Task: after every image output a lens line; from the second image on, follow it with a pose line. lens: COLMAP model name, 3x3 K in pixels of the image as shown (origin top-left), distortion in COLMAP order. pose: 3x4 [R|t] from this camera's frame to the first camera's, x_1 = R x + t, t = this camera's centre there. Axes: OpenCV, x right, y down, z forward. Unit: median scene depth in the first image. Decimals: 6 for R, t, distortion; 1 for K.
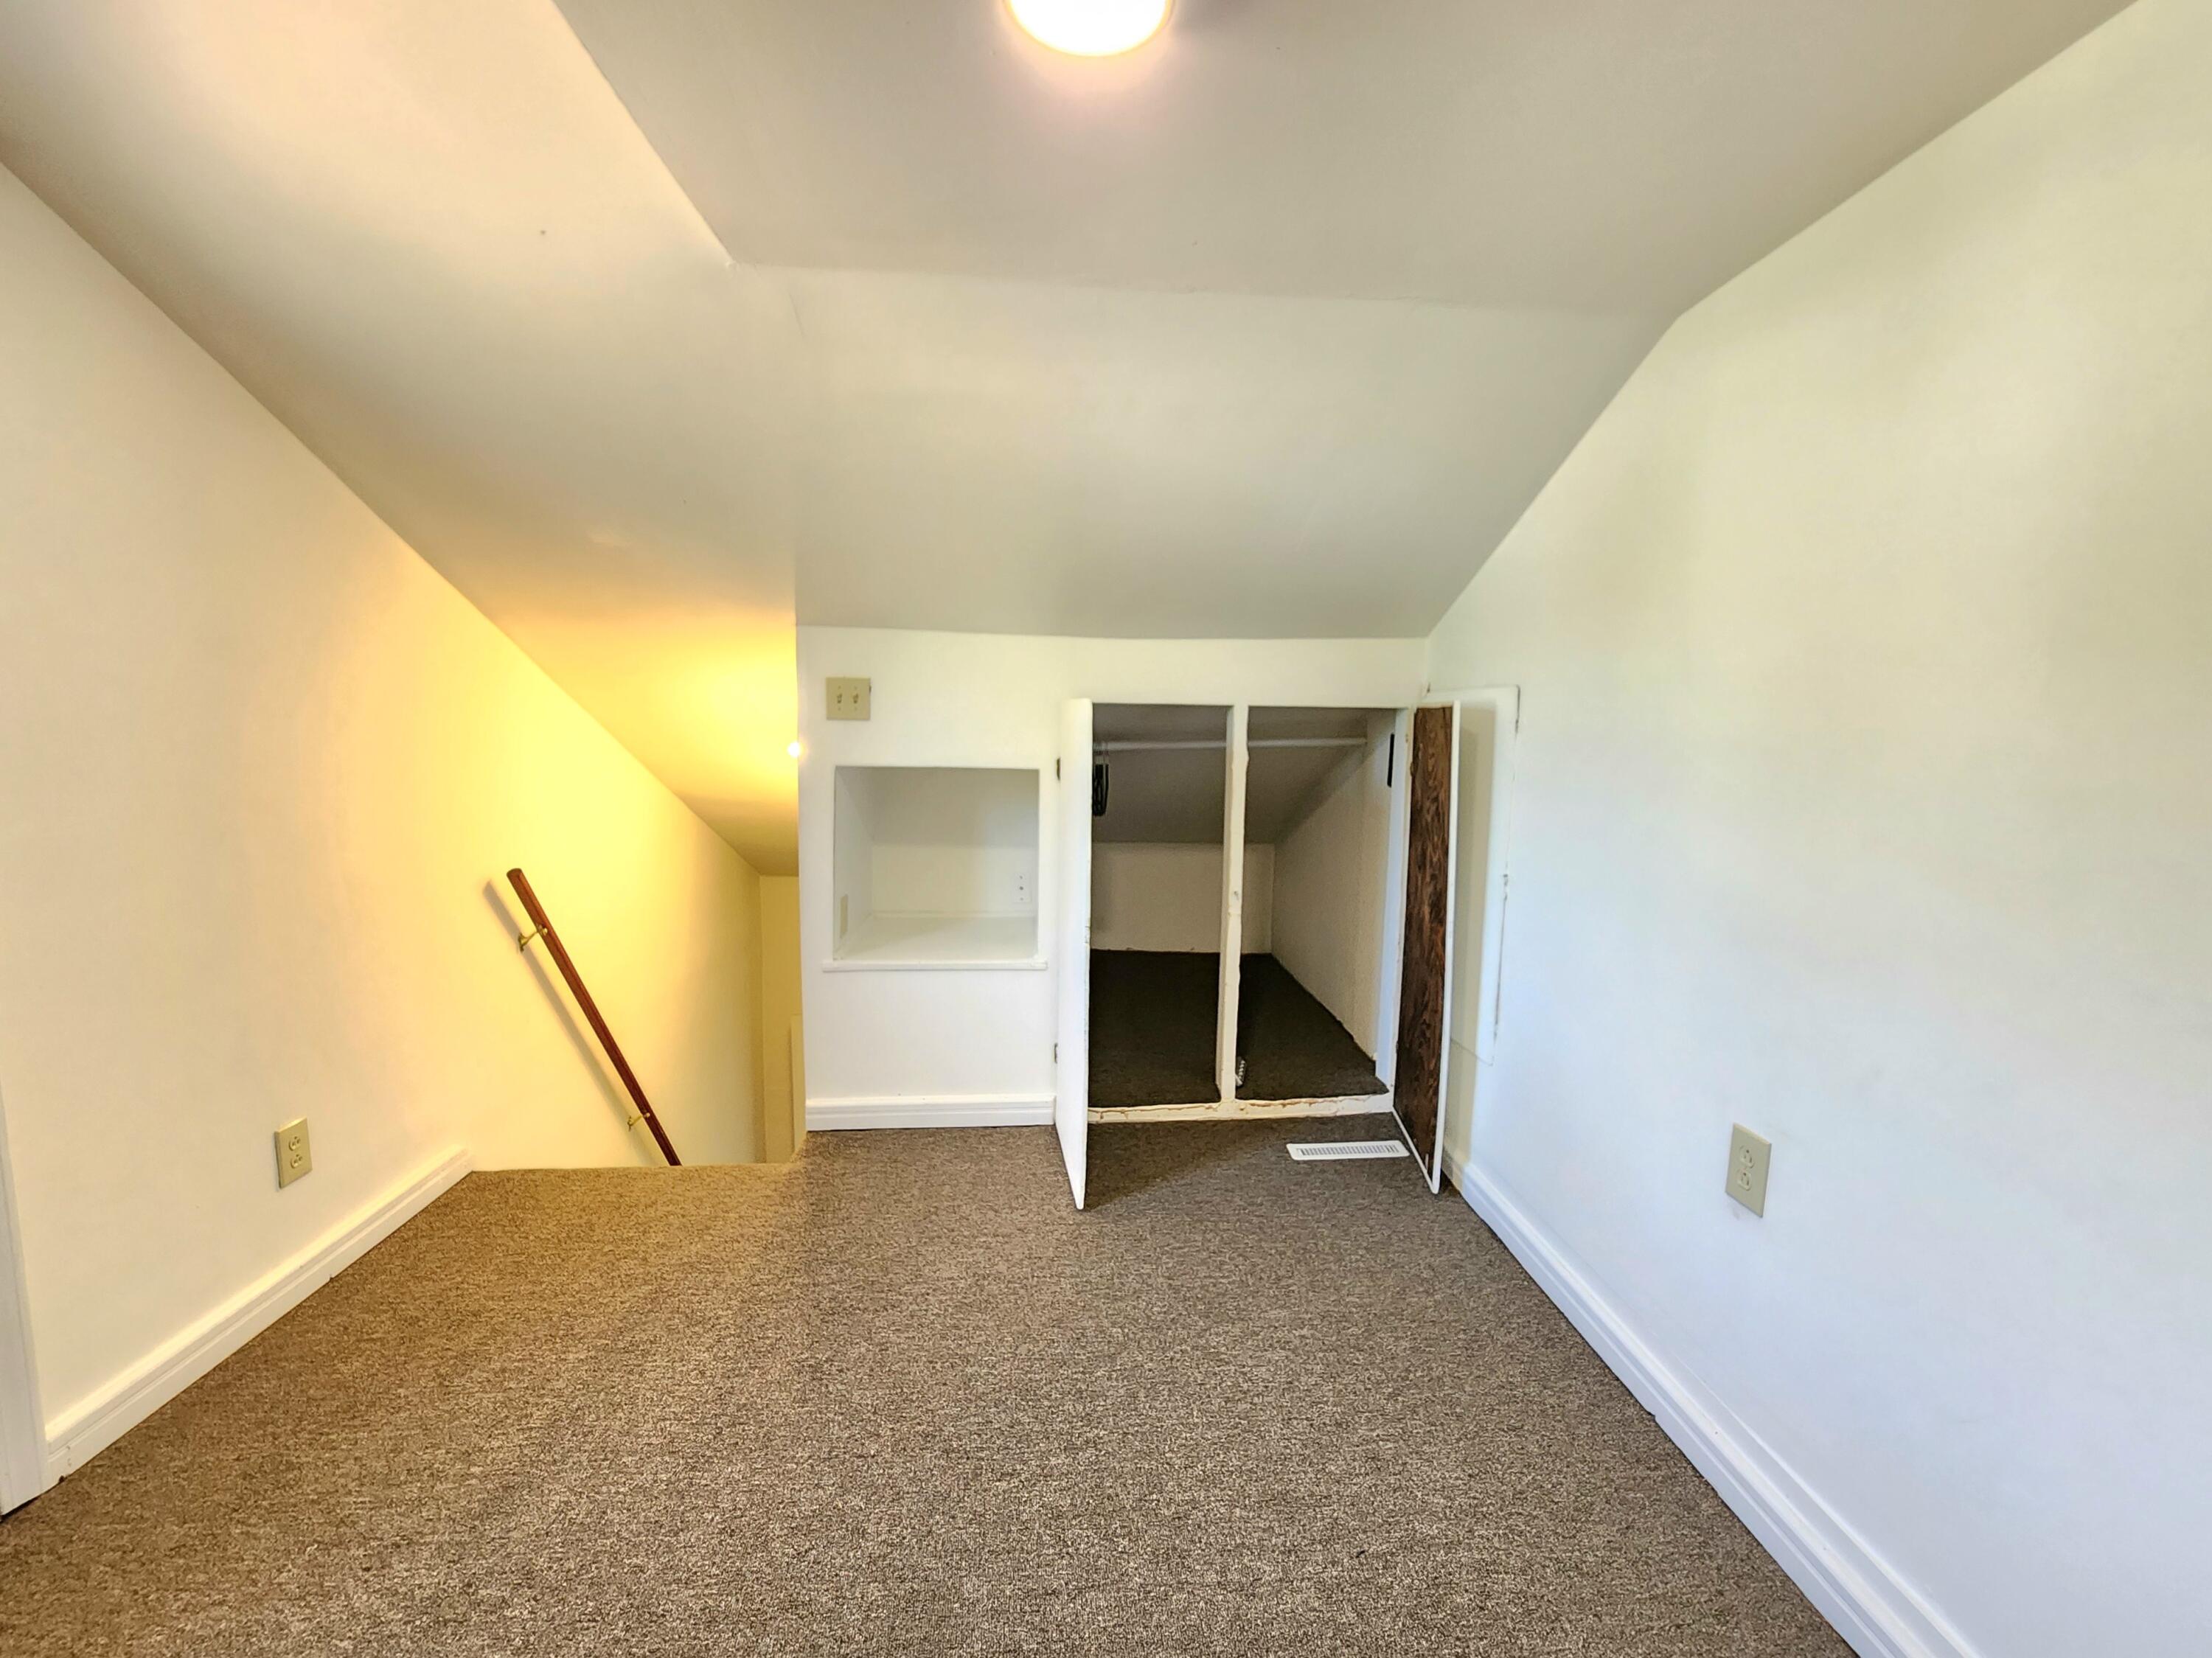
lens RADIAL K [[909.5, 0, 1109.0], [0, 909.5, 825.9], [0, 0, 1]] dist [0.000196, -0.000673]
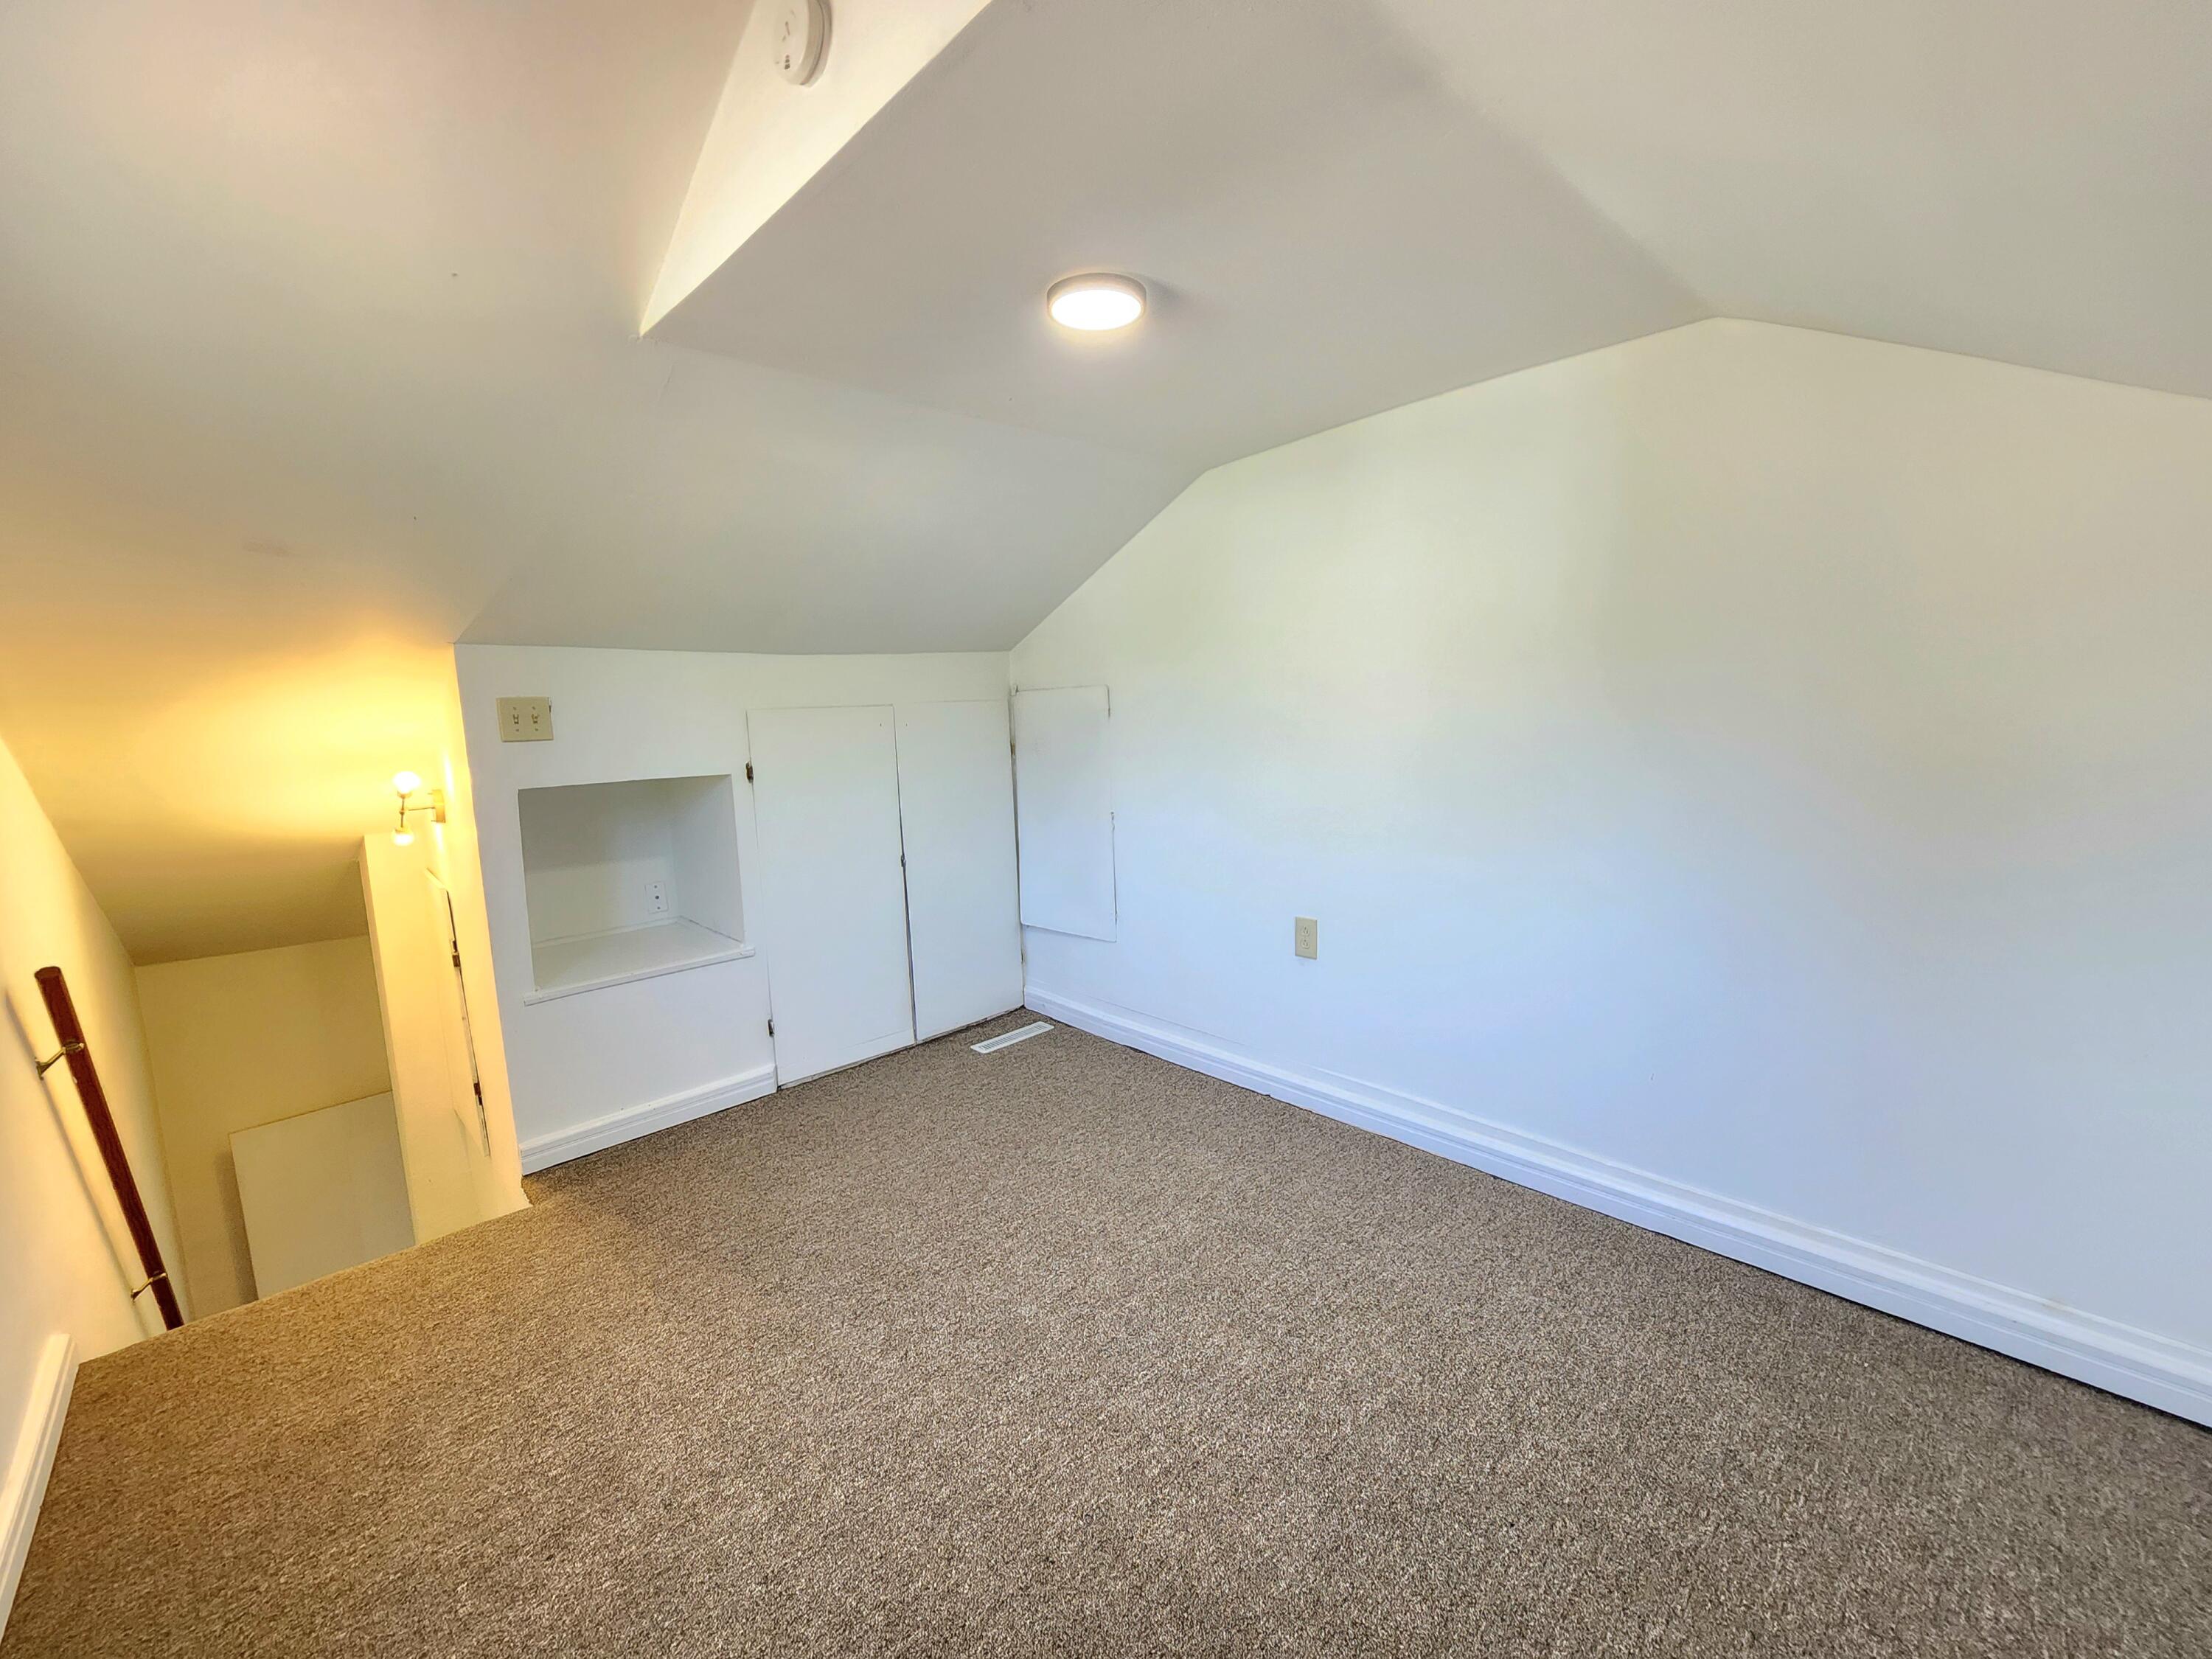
lens RADIAL K [[909.5, 0, 1067.9], [0, 909.5, 828.6], [0, 0, 1]] dist [0.000196, -0.000673]
pose [[0.785723, -0.124560, 0.605908, -0.447626], [0.121646, 0.991503, 0.046082, 0.001403], [-0.606500, 0.037498, 0.794199, -0.120354]]
